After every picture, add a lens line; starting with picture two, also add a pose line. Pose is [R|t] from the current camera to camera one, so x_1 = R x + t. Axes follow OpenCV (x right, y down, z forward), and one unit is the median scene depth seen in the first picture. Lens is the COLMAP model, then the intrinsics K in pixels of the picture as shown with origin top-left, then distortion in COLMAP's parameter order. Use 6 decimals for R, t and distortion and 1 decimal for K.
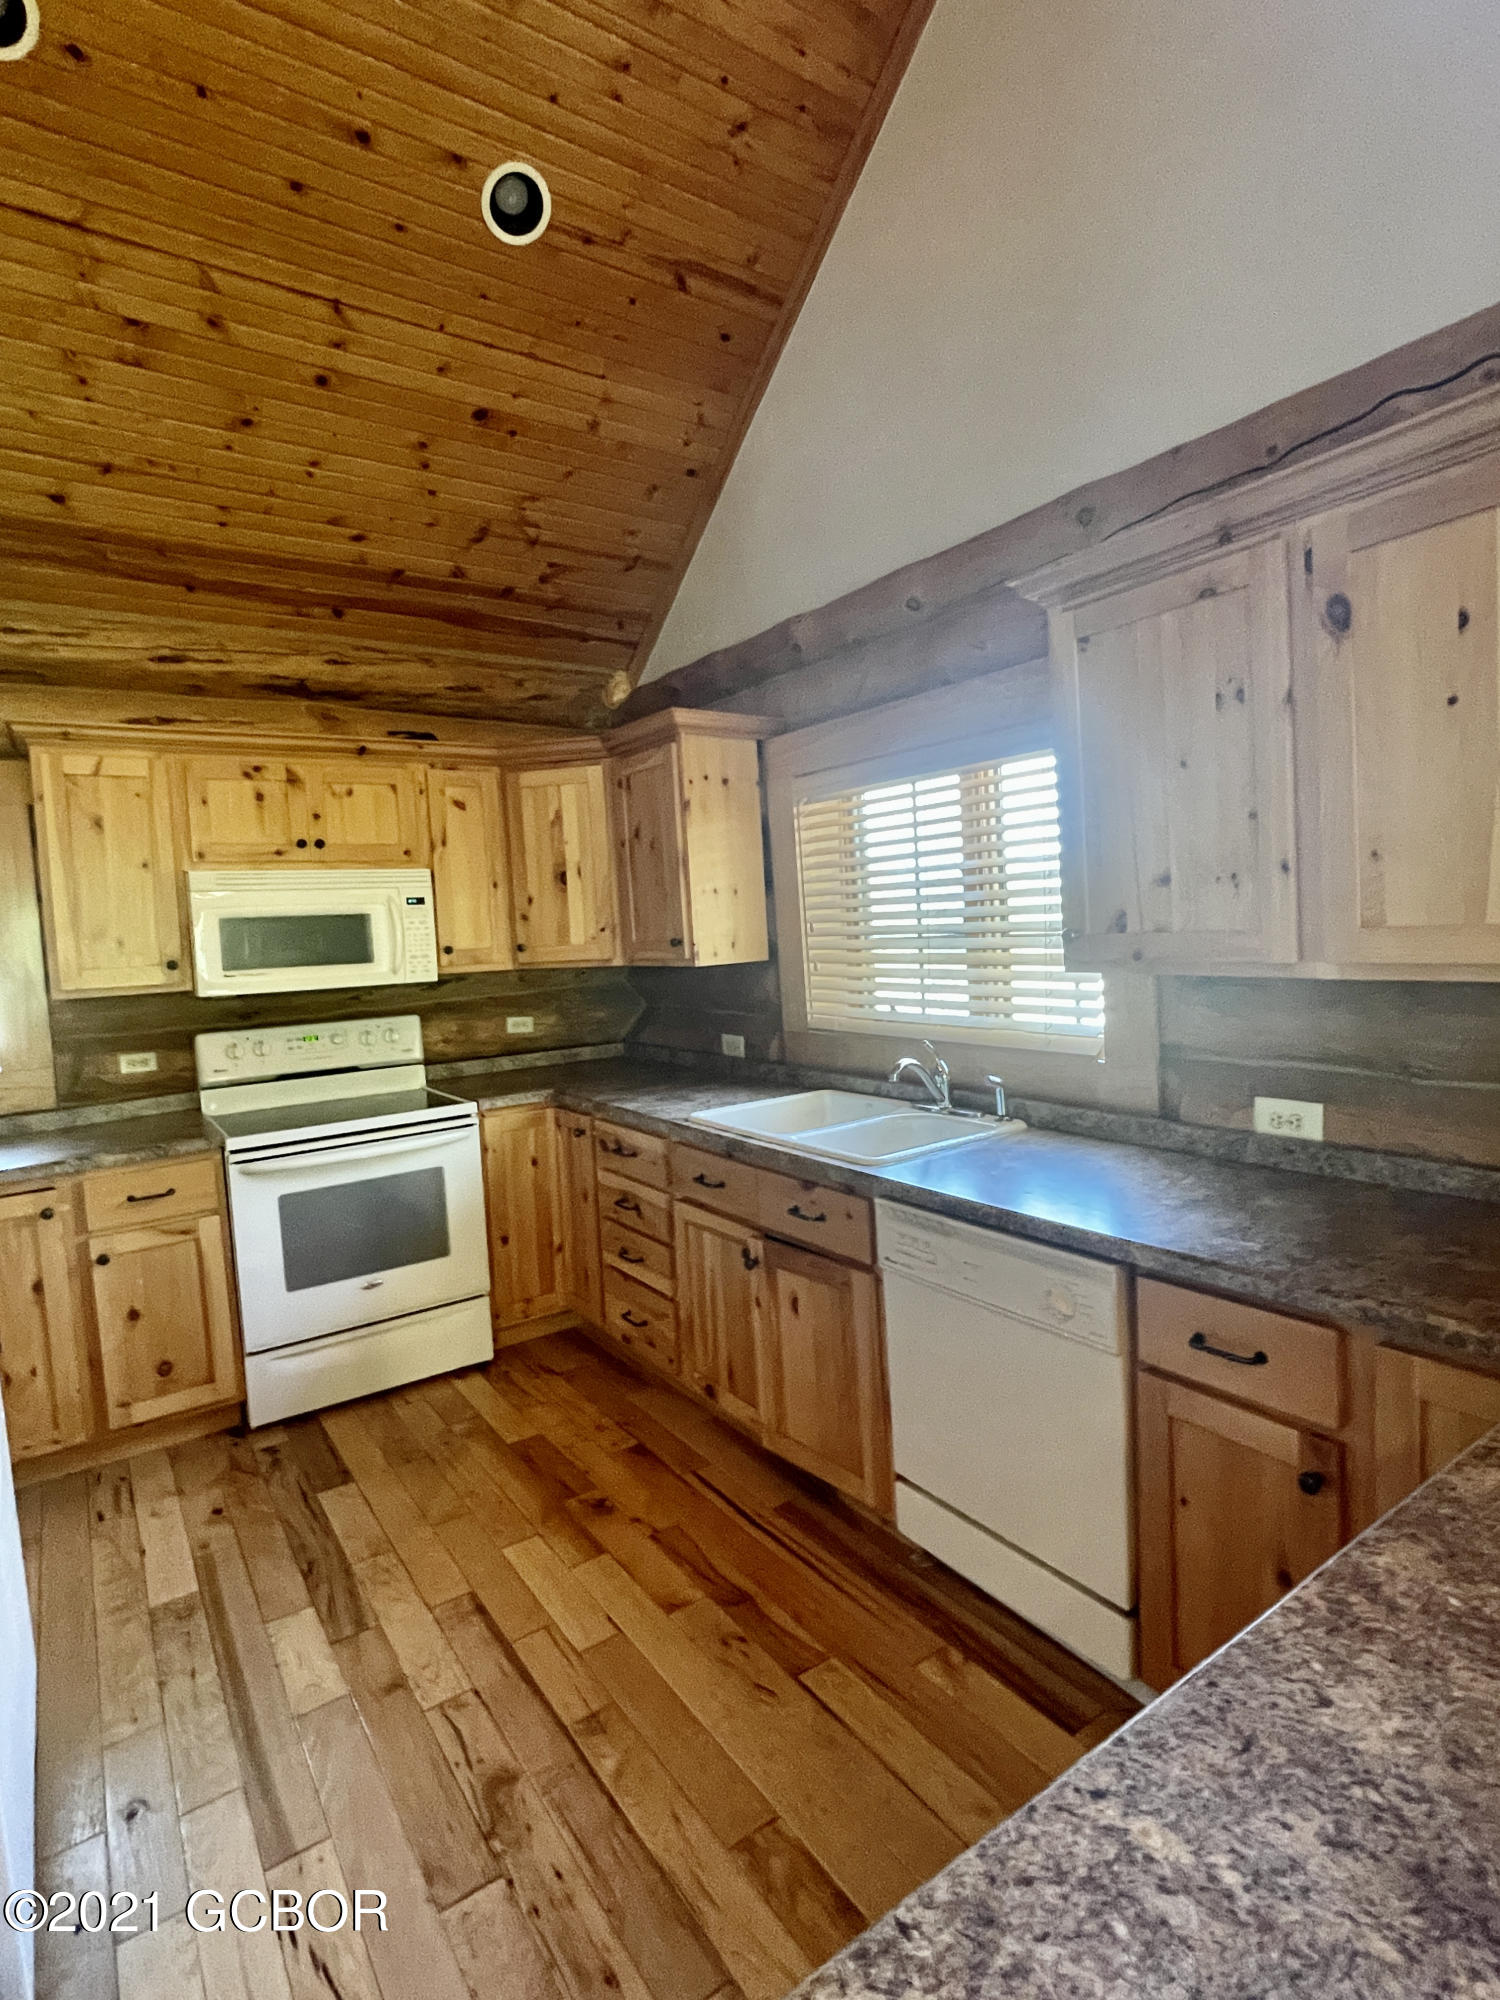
lens RADIAL K [[1001.7, 0, 752.3], [0, 1001.7, 987.4], [0, 0, 1]] dist [-0.024924, 0.001894]
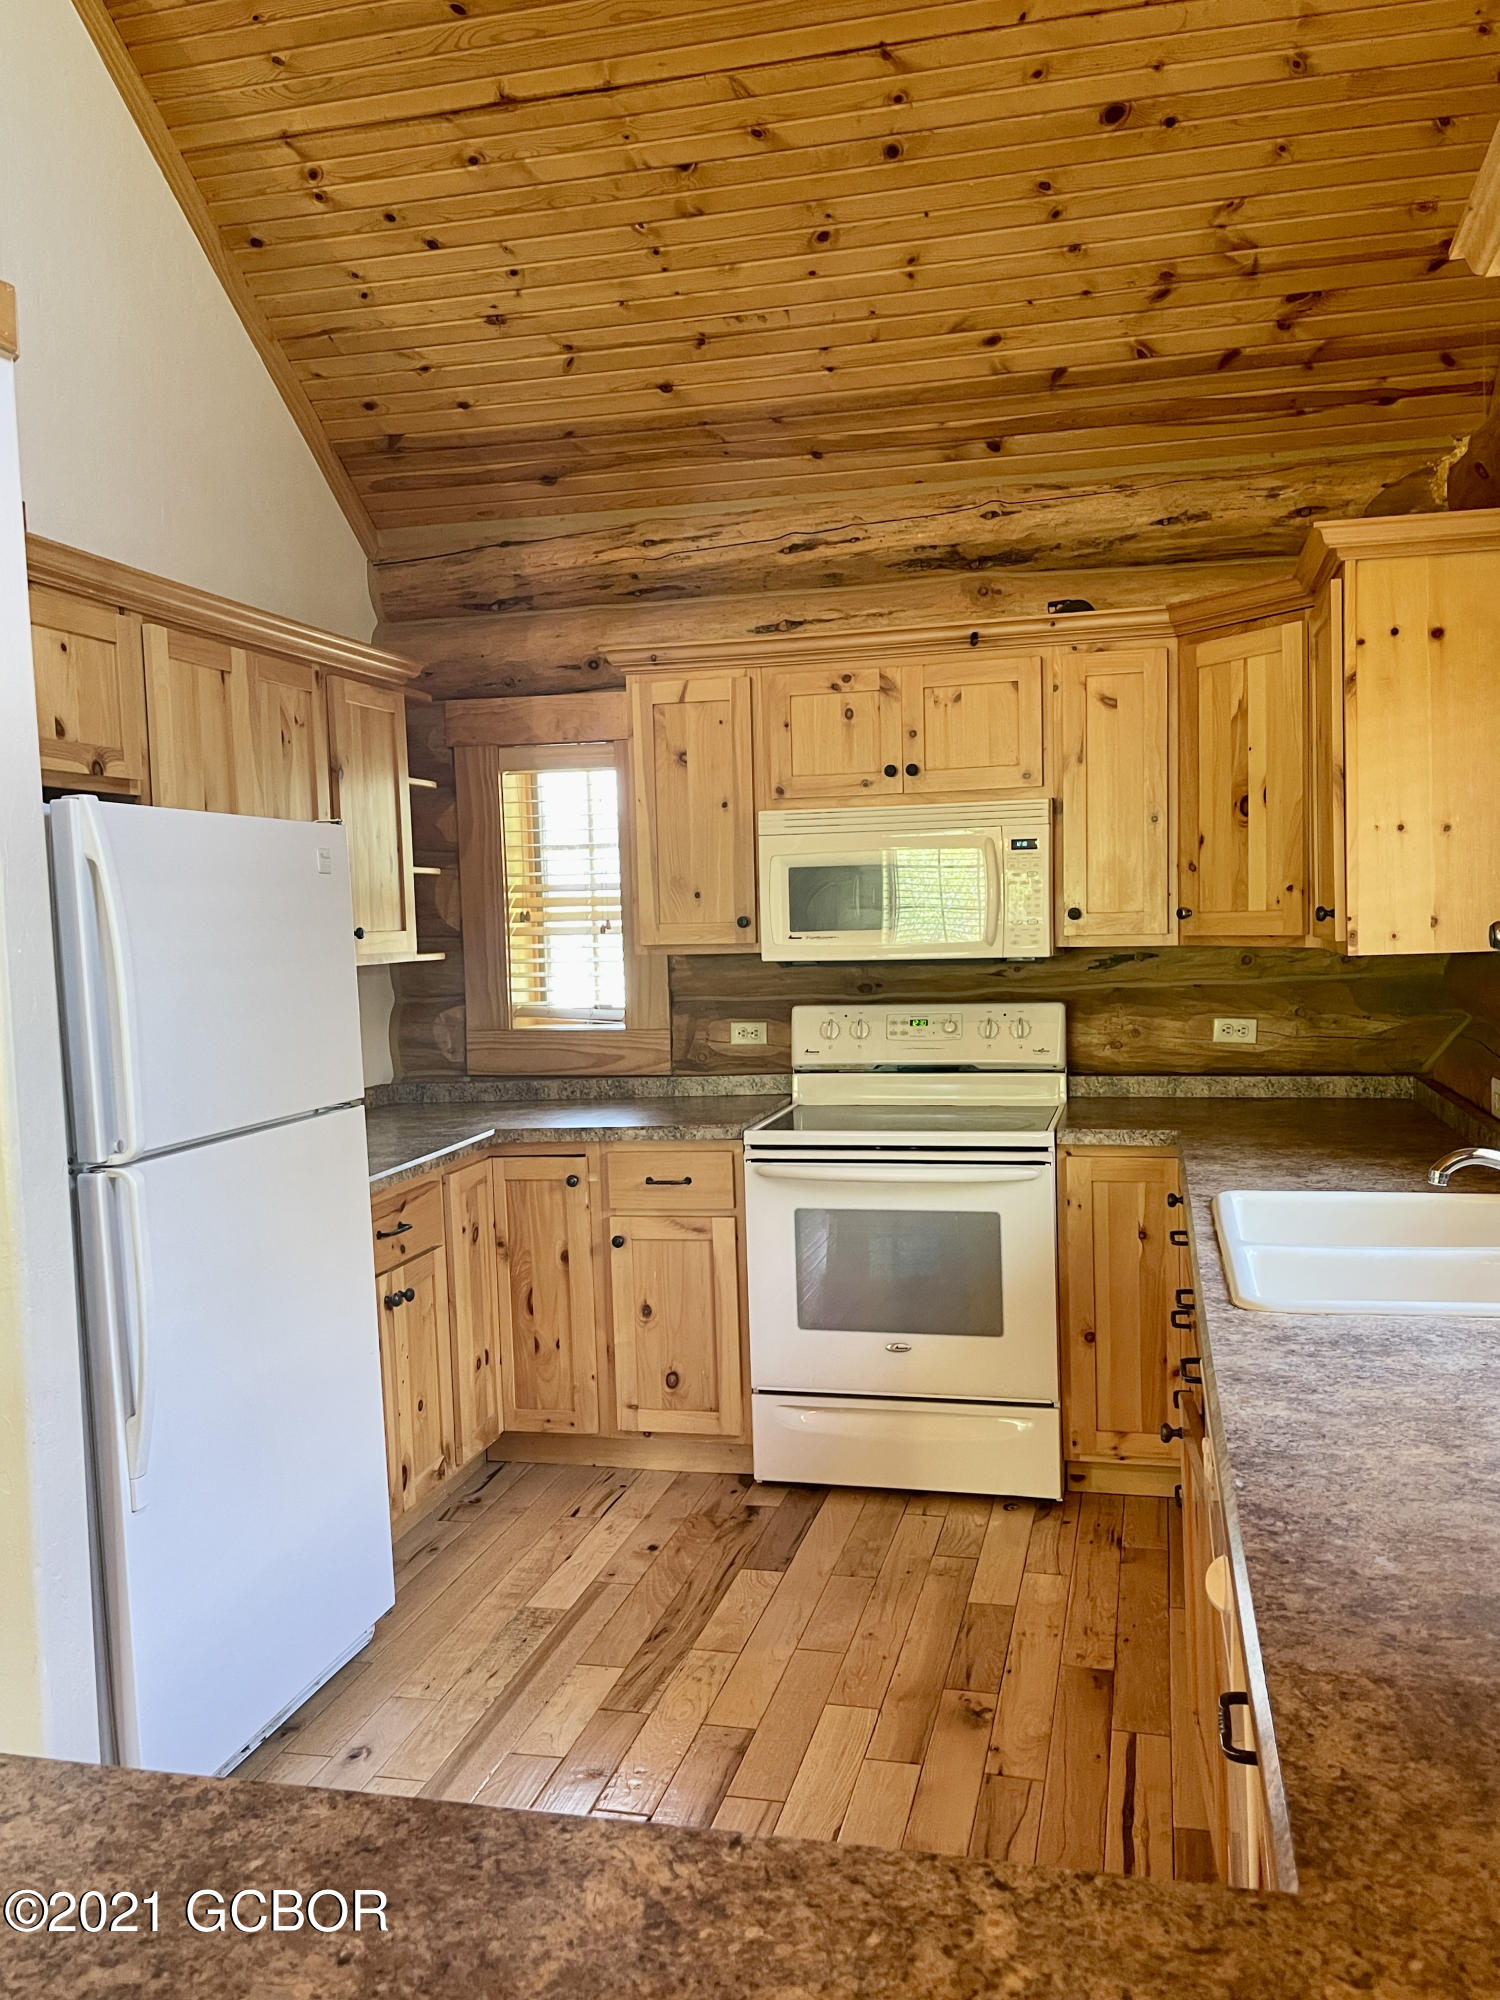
lens RADIAL K [[1569.0, 0, 757.2], [0, 1569.0, 1017.0], [0, 0, 1]] dist [0.024284, -0.030004]
pose [[0.659833, 0.081431, -0.746987, 0.408334], [-0.052543, 0.996677, 0.062238, -0.023582], [0.749573, -0.001818, 0.661919, 0.113875]]
